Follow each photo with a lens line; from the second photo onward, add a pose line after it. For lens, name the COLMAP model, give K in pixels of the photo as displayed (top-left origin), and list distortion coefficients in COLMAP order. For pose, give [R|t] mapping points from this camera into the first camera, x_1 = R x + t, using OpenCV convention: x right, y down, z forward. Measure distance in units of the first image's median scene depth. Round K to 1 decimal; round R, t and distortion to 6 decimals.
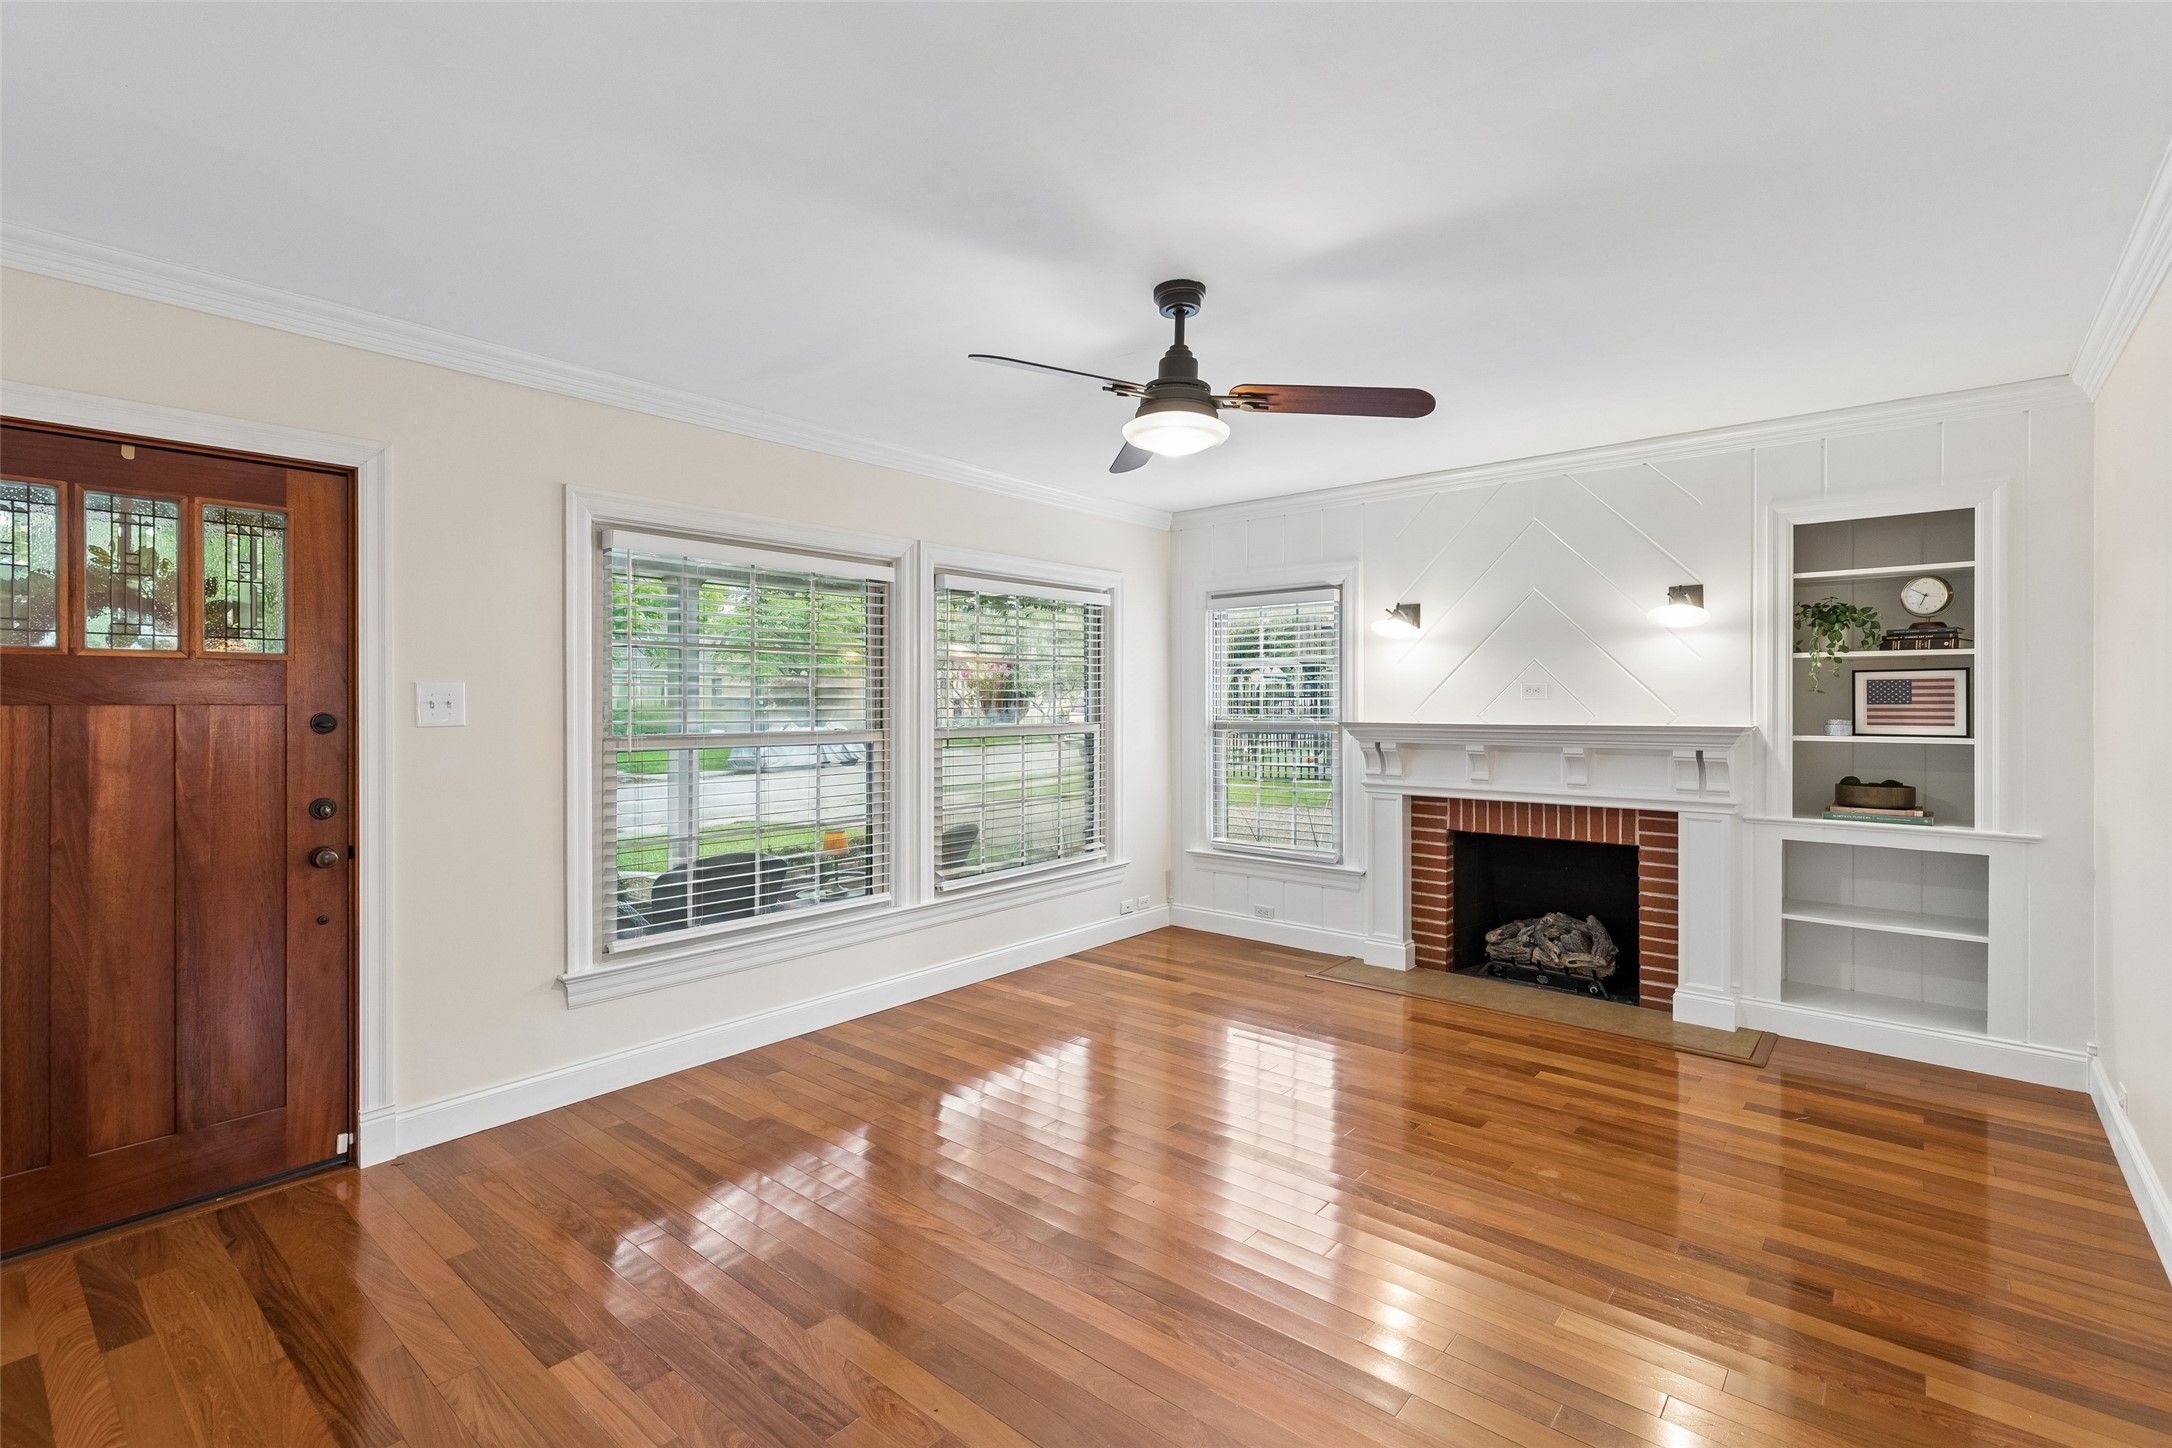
lens RADIAL K [[984.4, 0, 1081.2], [0, 984.4, 706.8], [0, 0, 1]] dist [0.002509, 0.000001]
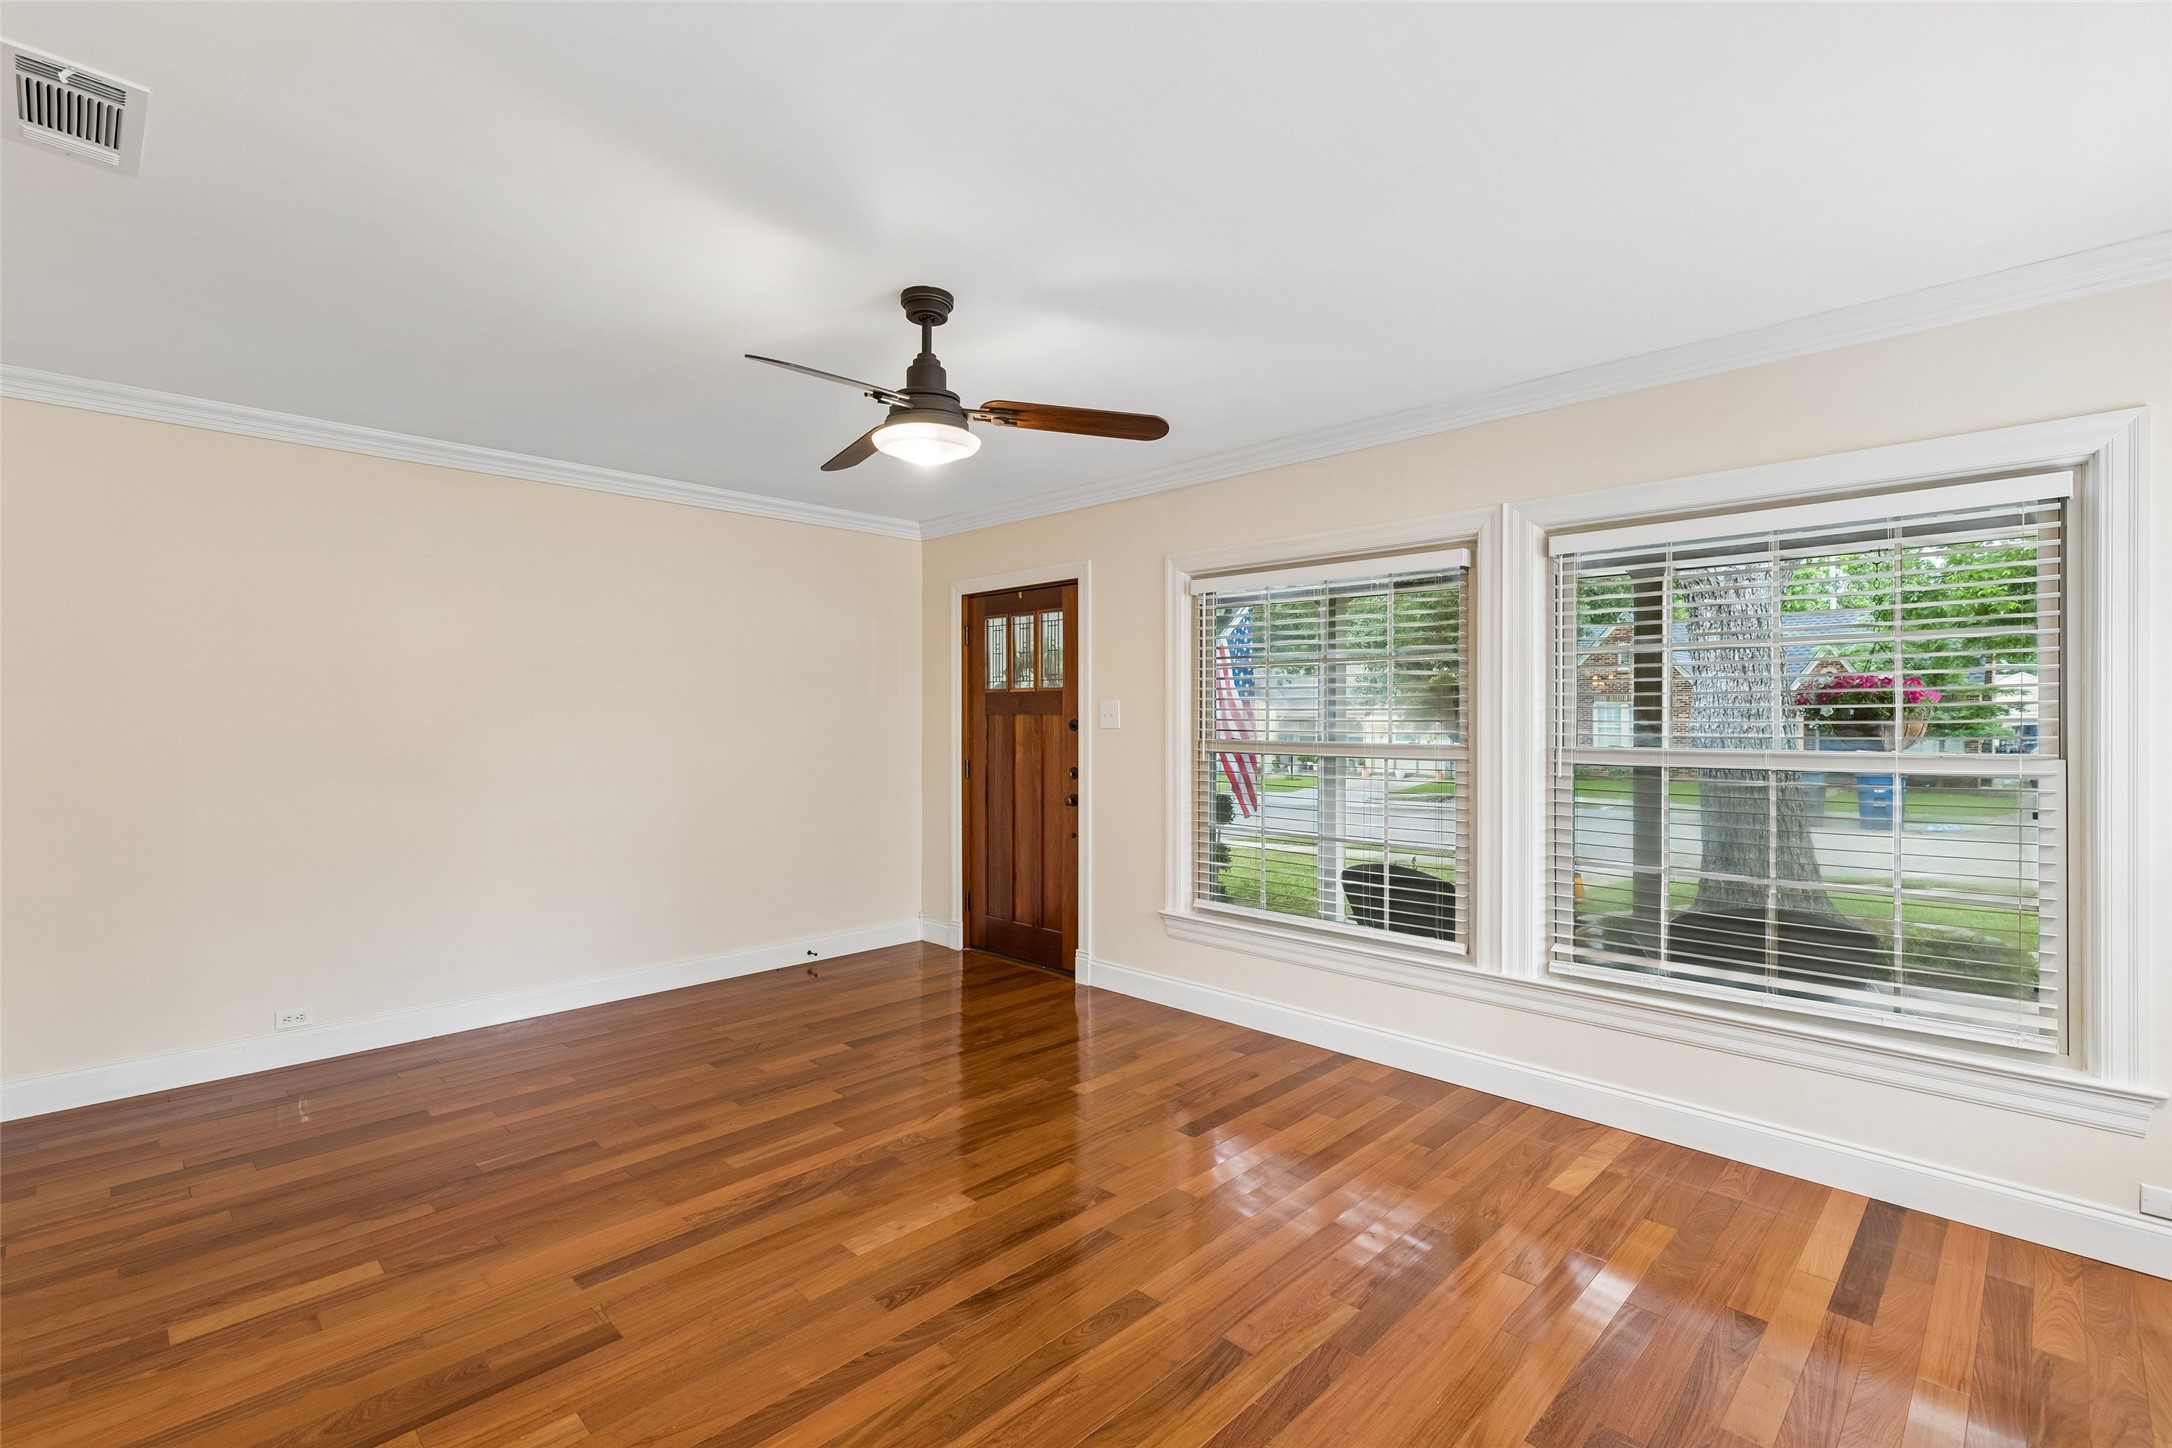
lens RADIAL K [[984.4, 0, 1081.2], [0, 984.4, 706.8], [0, 0, 1]] dist [0.002509, 0.000001]
pose [[-0.076642, -0.004292, -0.997049, 0.668697], [-0.002008, 0.999989, -0.004151, -0.005356], [0.997057, 0.001683, -0.076650, 0.767689]]
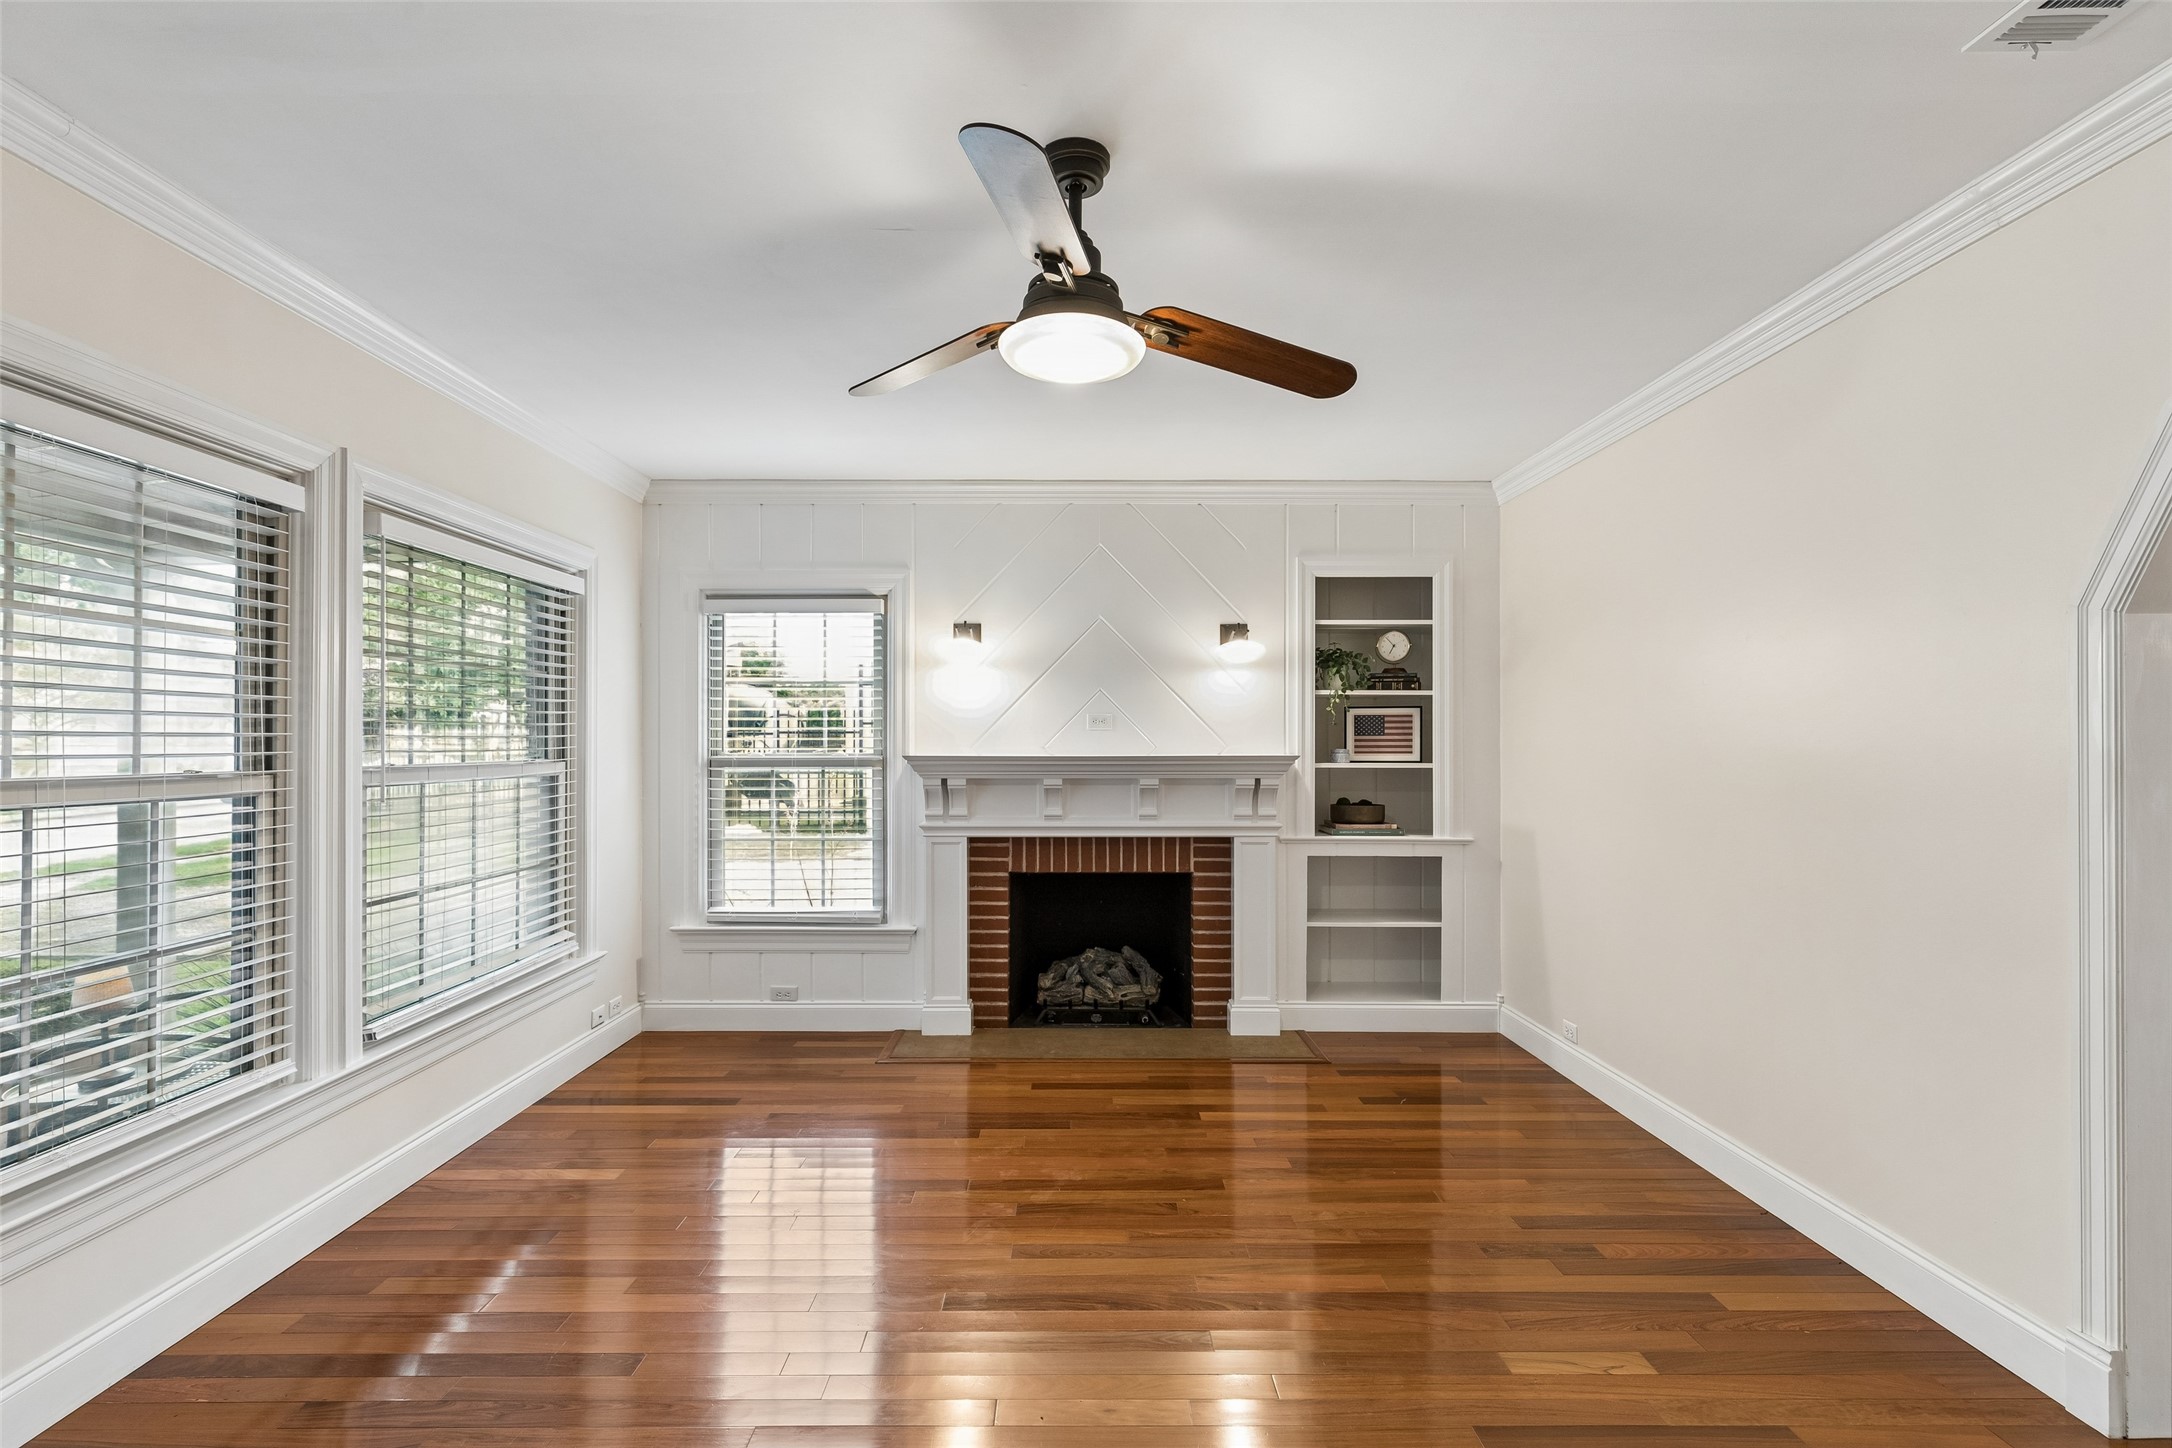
lens RADIAL K [[1048.7, 0, 1076.2], [0, 1048.7, 743.7], [0, 0, 1]] dist [0.000585, -0.000664]
pose [[0.755844, 0.001321, 0.654751, -0.255901], [0.001497, 0.999992, -0.003747, 0.010420], [-0.654750, 0.003812, 0.755836, 0.257366]]
